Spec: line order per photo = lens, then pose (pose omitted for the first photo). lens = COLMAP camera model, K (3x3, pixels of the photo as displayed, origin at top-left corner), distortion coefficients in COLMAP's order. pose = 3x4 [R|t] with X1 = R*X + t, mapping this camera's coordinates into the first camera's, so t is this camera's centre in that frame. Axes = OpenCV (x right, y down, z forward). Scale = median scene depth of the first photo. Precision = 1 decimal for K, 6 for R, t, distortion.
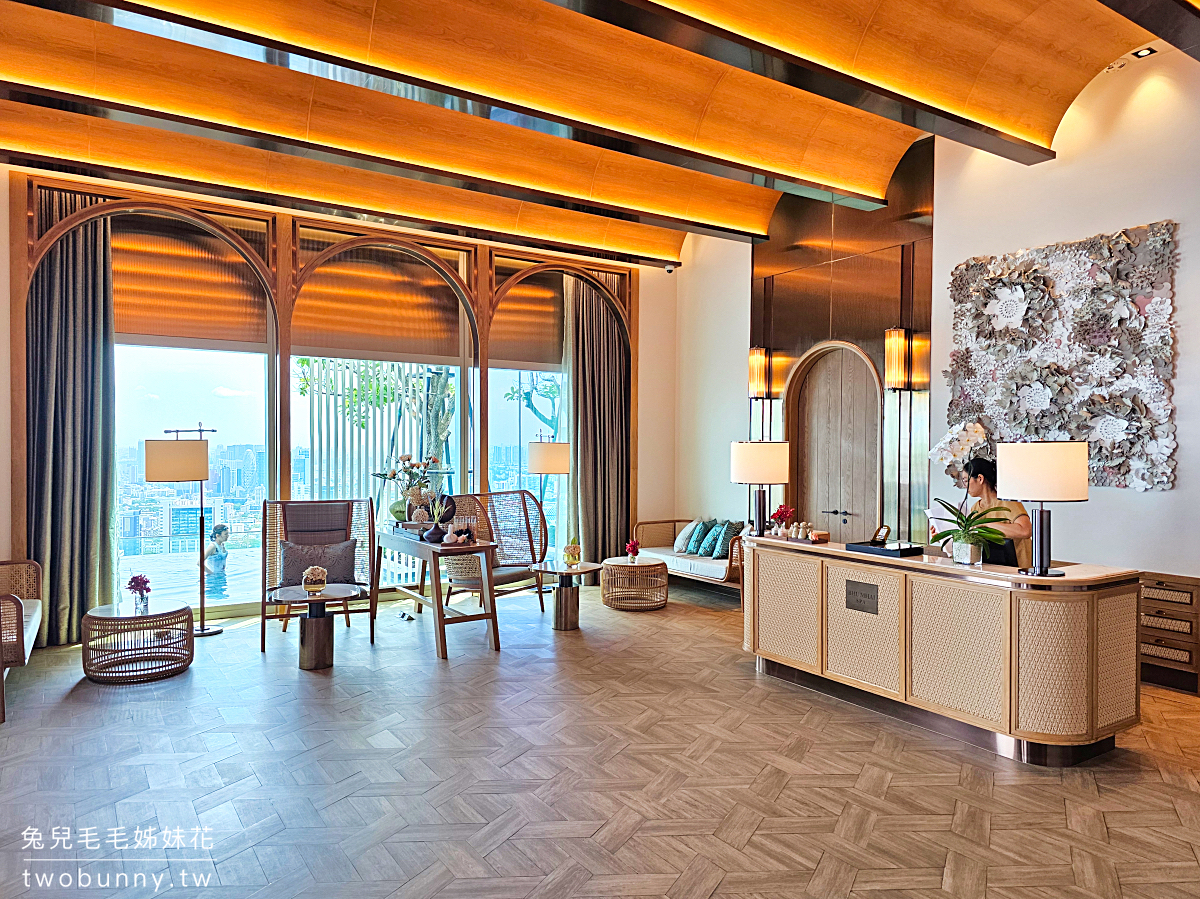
lens RADIAL K [[804.7, 0, 598.1], [0, 804.7, 450.0], [0, 0, 1]] dist [0.001196, 0.000723]
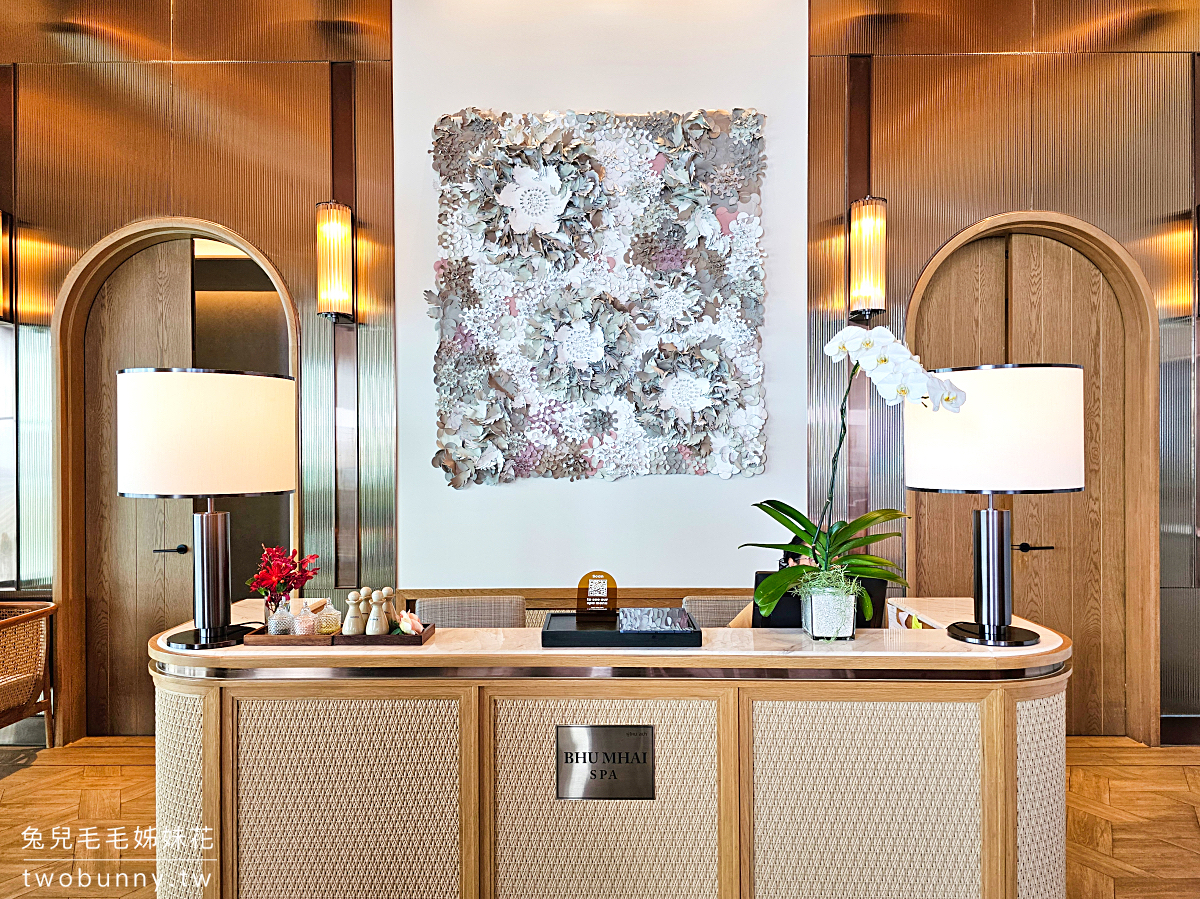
lens RADIAL K [[846.1, 0, 597.2], [0, 846.1, 471.3], [0, 0, 1]] dist [0.012036, -0.007544]
pose [[0.551730, -0.032380, 0.833394, -0.026334], [0.013959, 0.999465, 0.029591, 0.018745], [-0.833906, -0.004693, 0.551886, 0.619453]]
